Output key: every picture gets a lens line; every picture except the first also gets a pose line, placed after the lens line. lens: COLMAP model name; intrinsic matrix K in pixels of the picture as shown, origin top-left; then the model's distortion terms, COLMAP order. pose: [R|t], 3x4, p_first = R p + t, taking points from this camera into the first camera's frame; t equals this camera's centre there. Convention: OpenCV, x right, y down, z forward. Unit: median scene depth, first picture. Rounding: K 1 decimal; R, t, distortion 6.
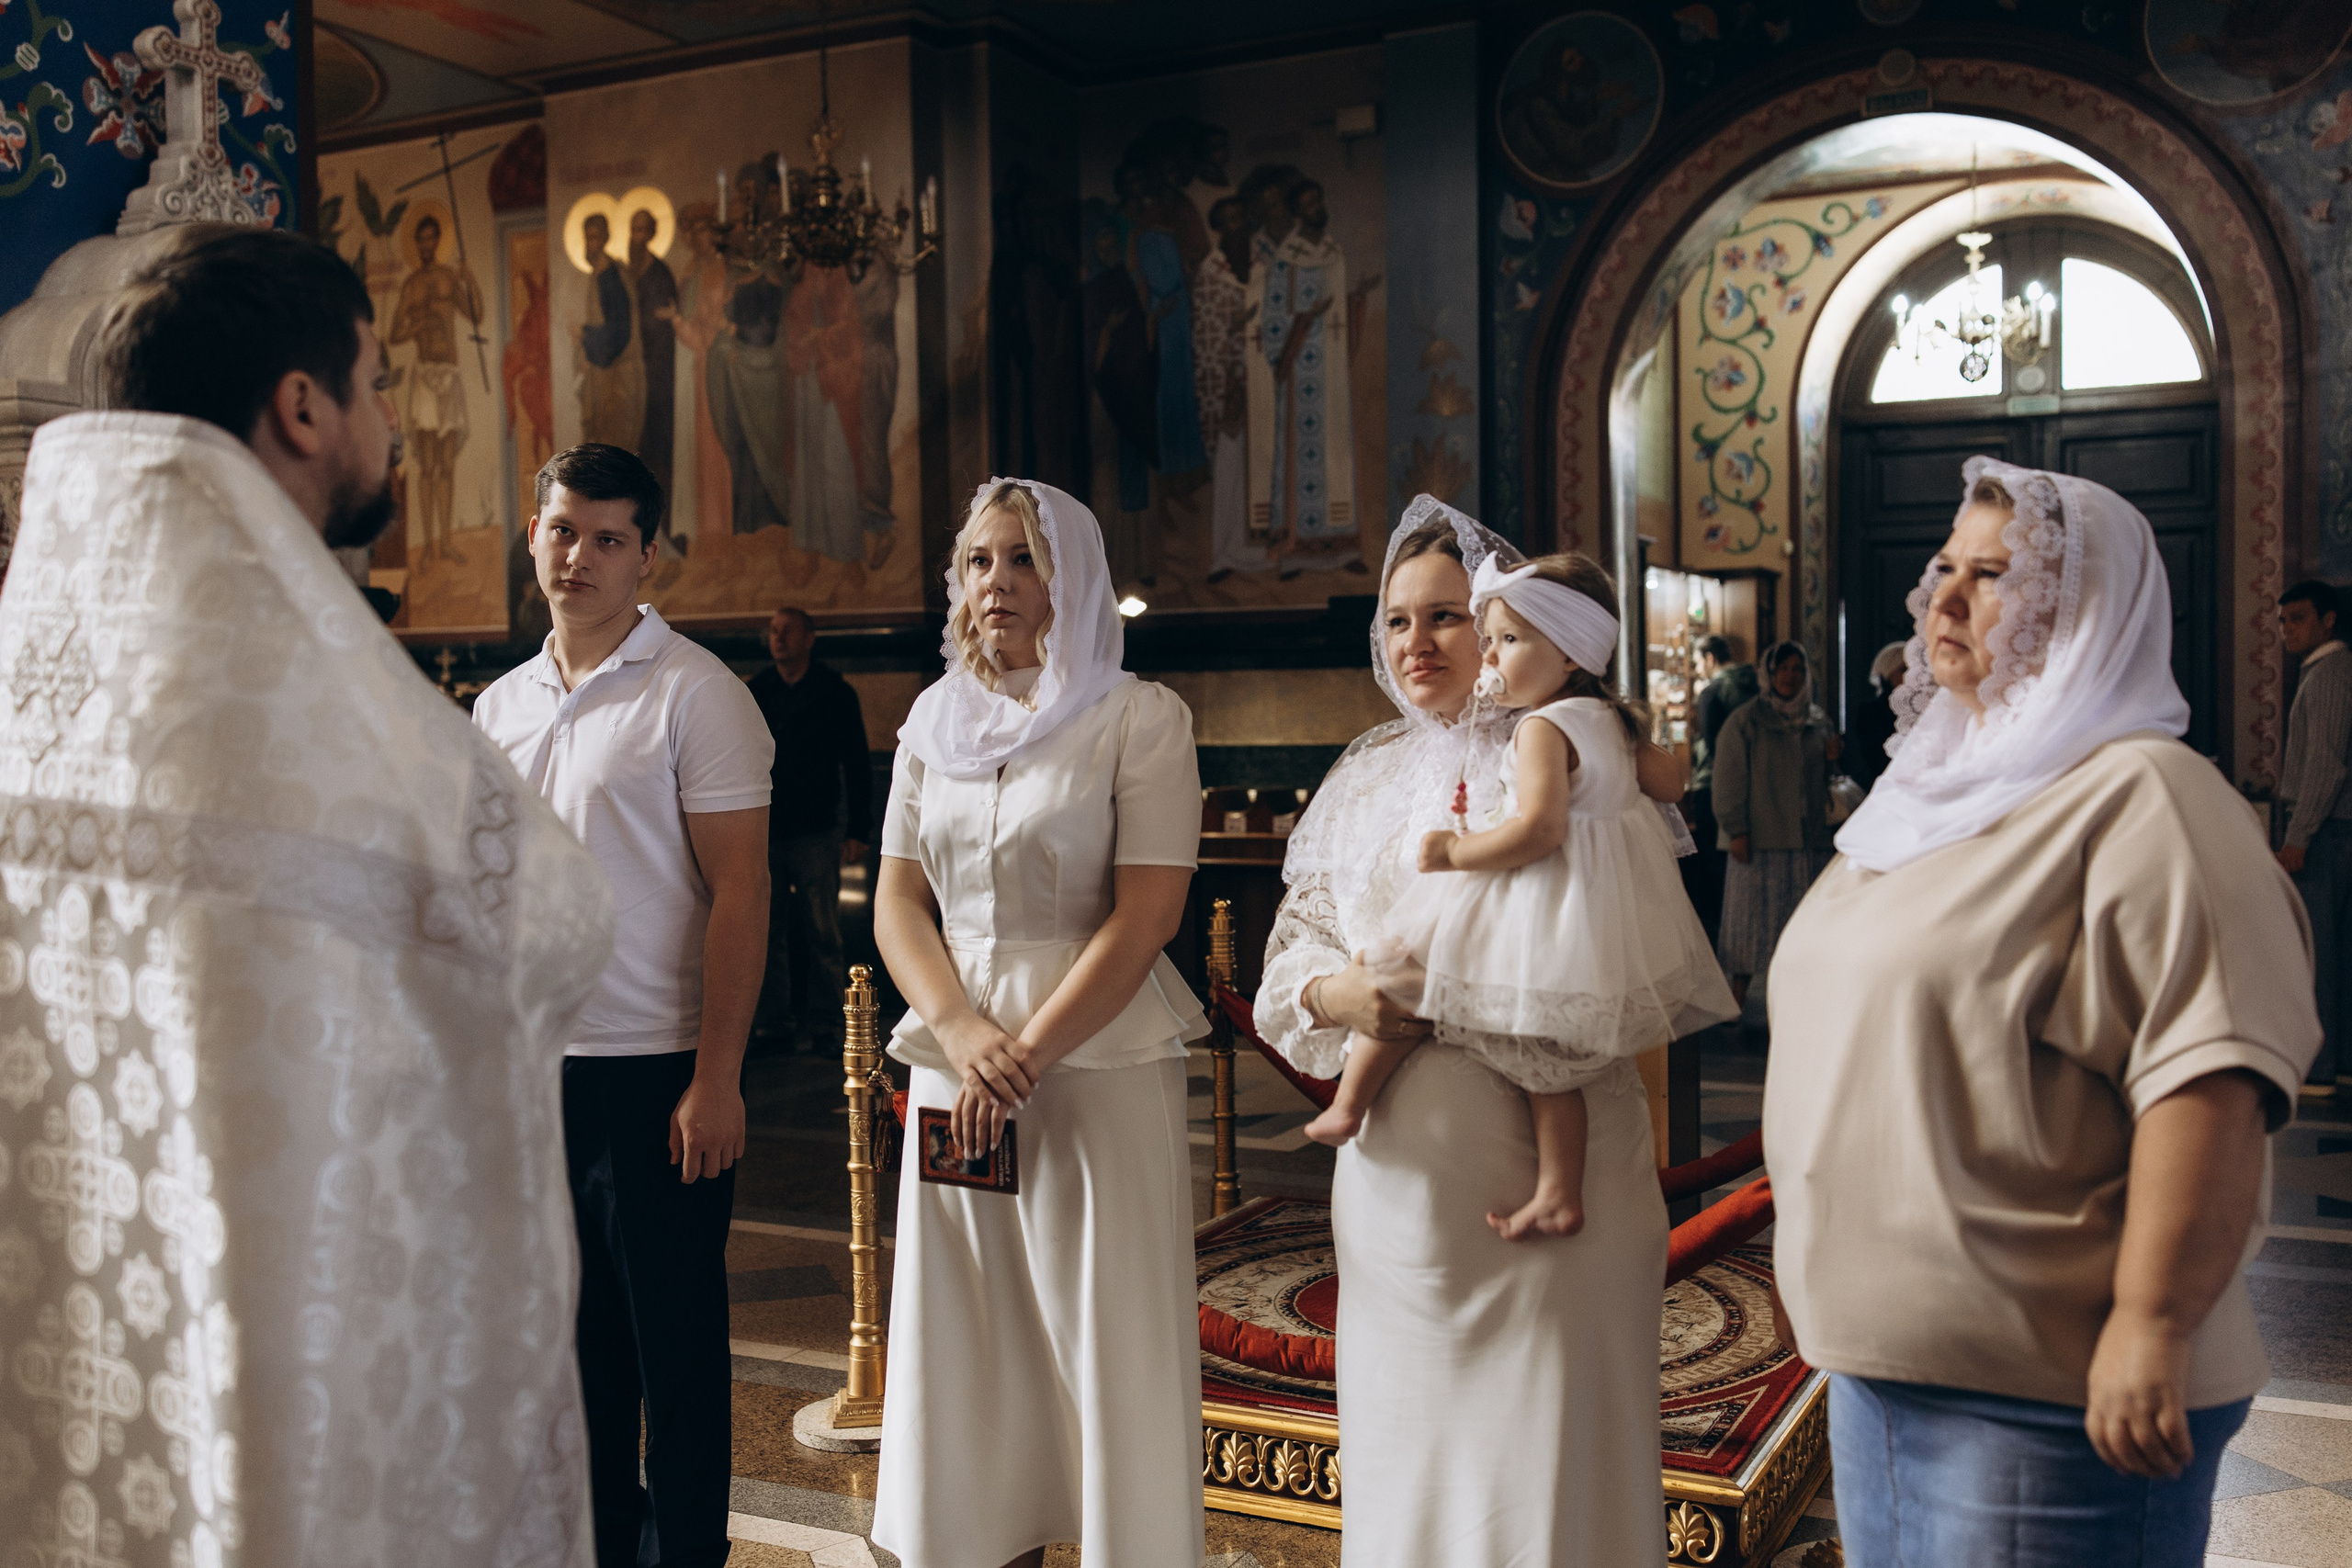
lens RADIAL K [[2263.9, 0, 1176.0], [0, 2263.9, 784.0], [0, 0, 1]] dist [-0.005289, -0.029621]
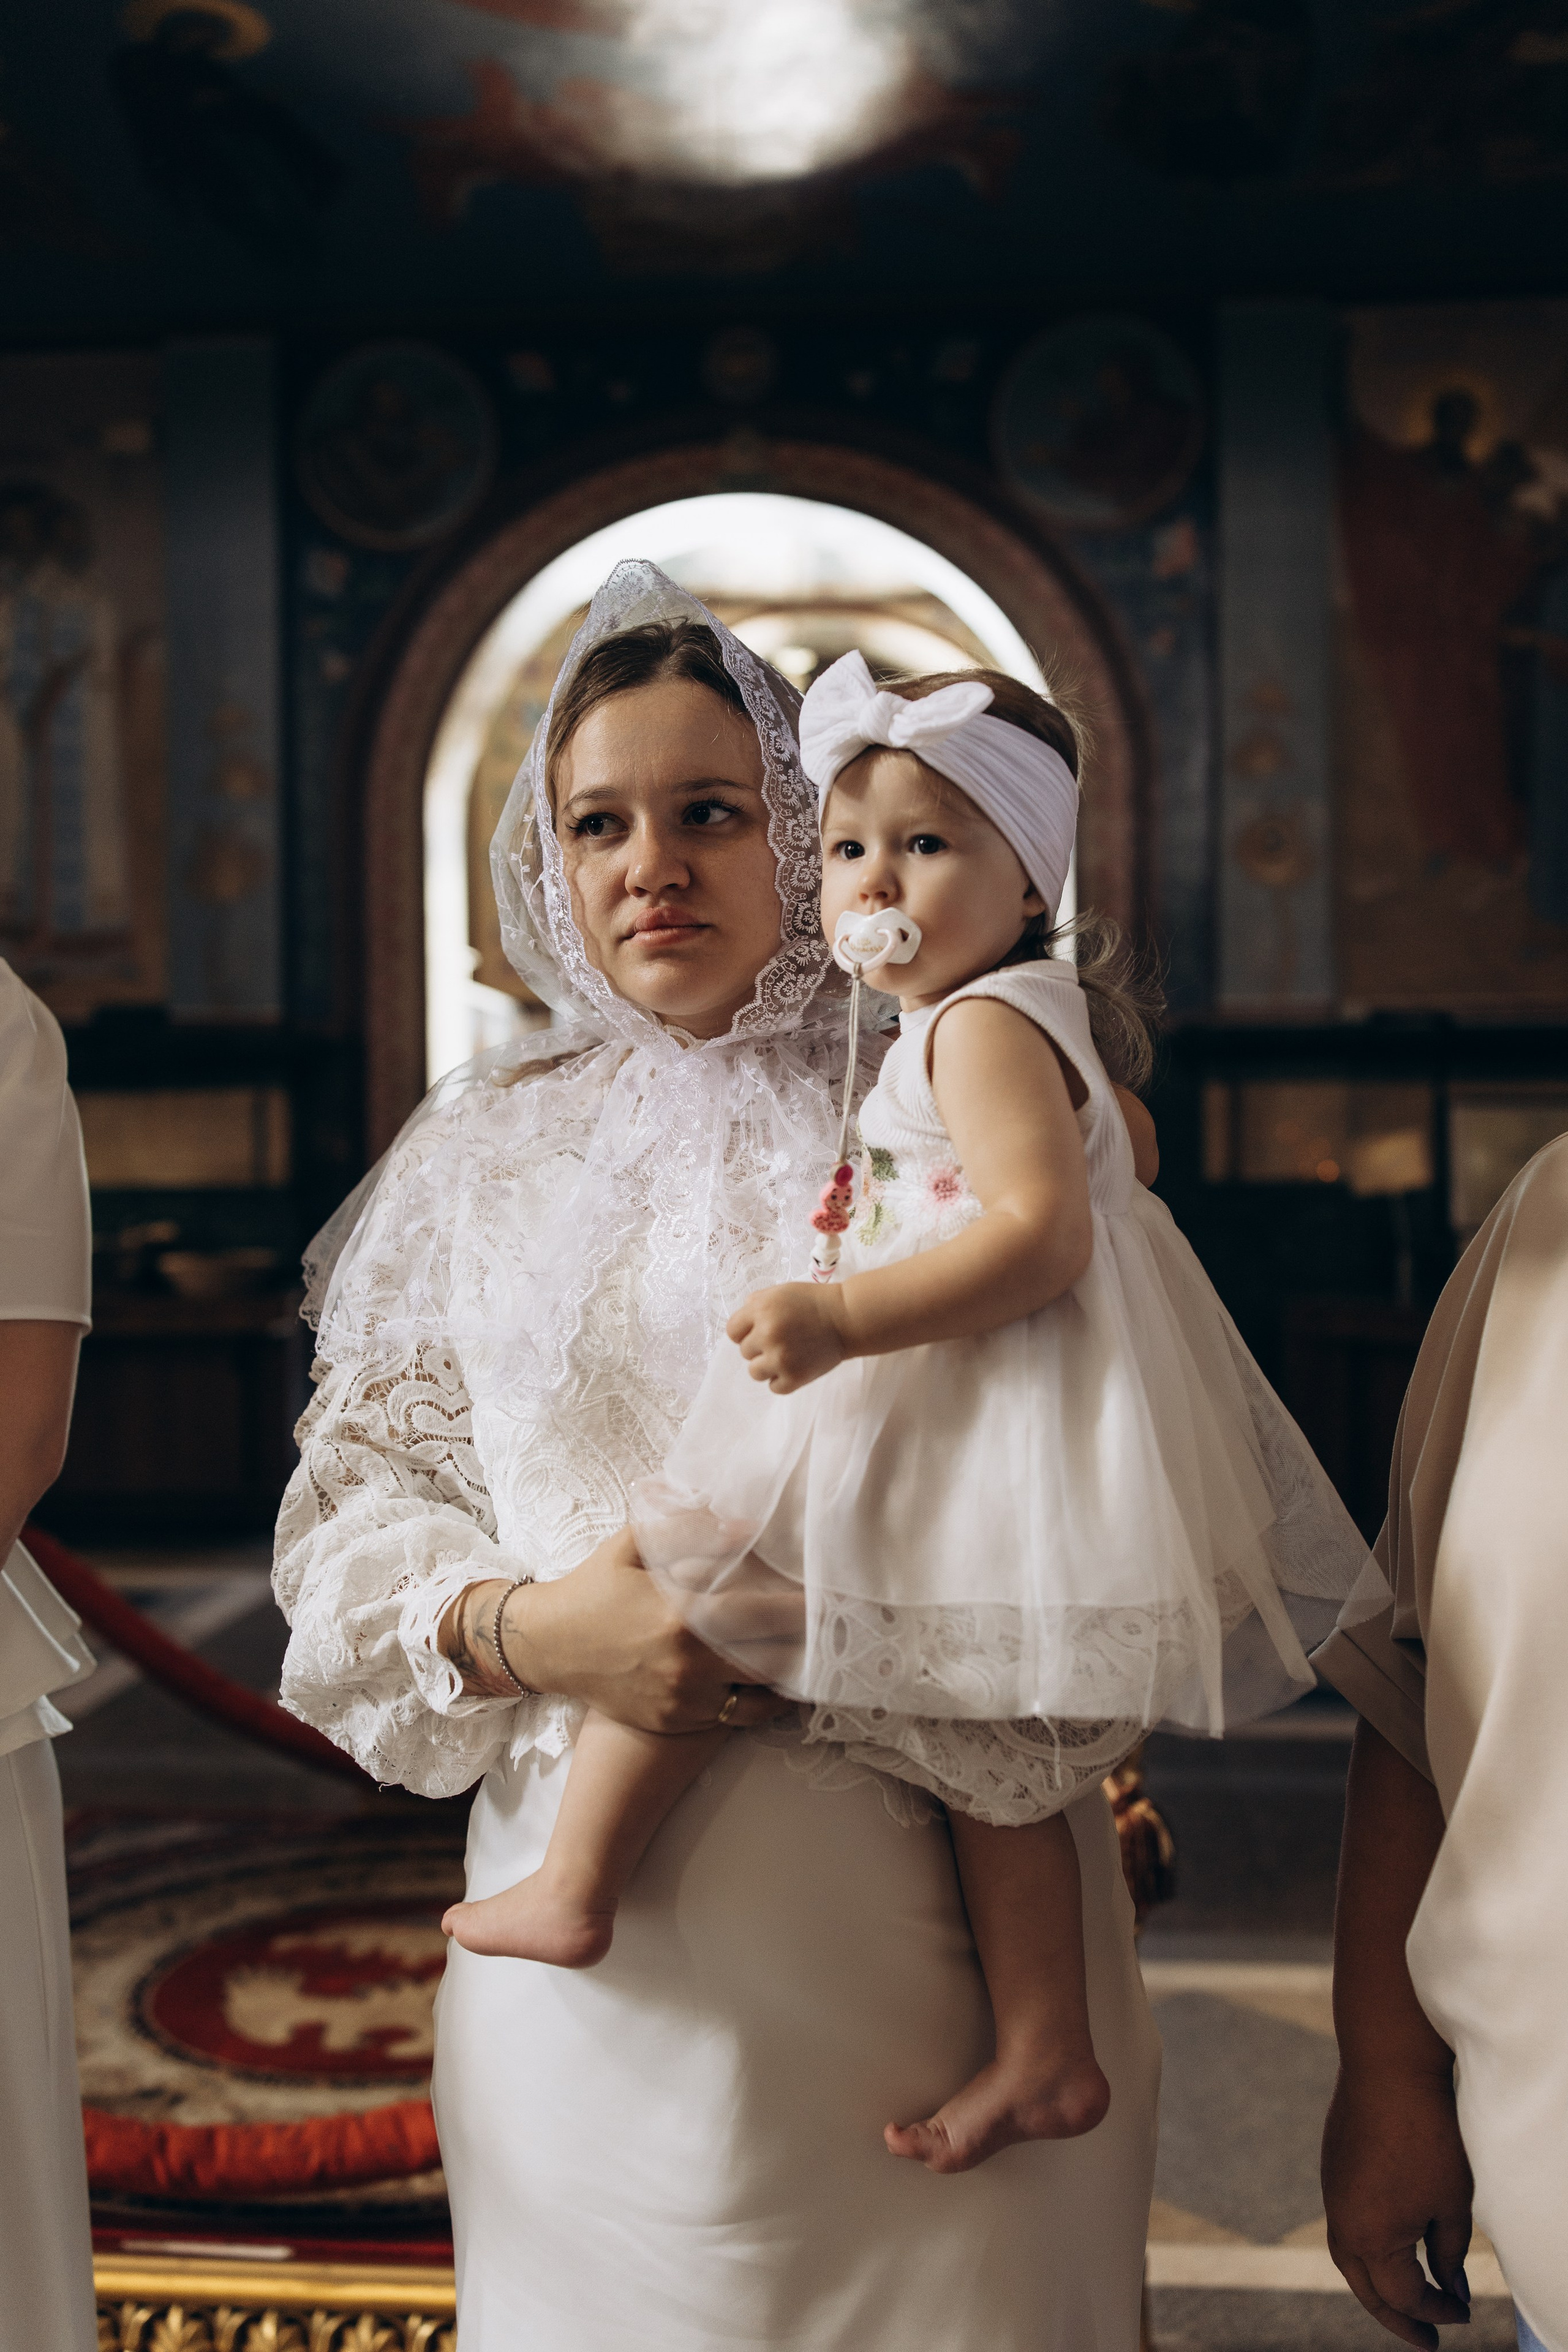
lens RADIAL K [[2263.9, 0, 790.6], [0, 2263.9, 1154.6], [0, 0, 1]] dist [0.028718, -0.012587]
pose [[0.924248, 0.008211, 0.381705, -0.012896], [0.006814, 0.999255, -0.037996, 0.004784], [-0.381732, 0.037719, 0.923503, 0.144850]]
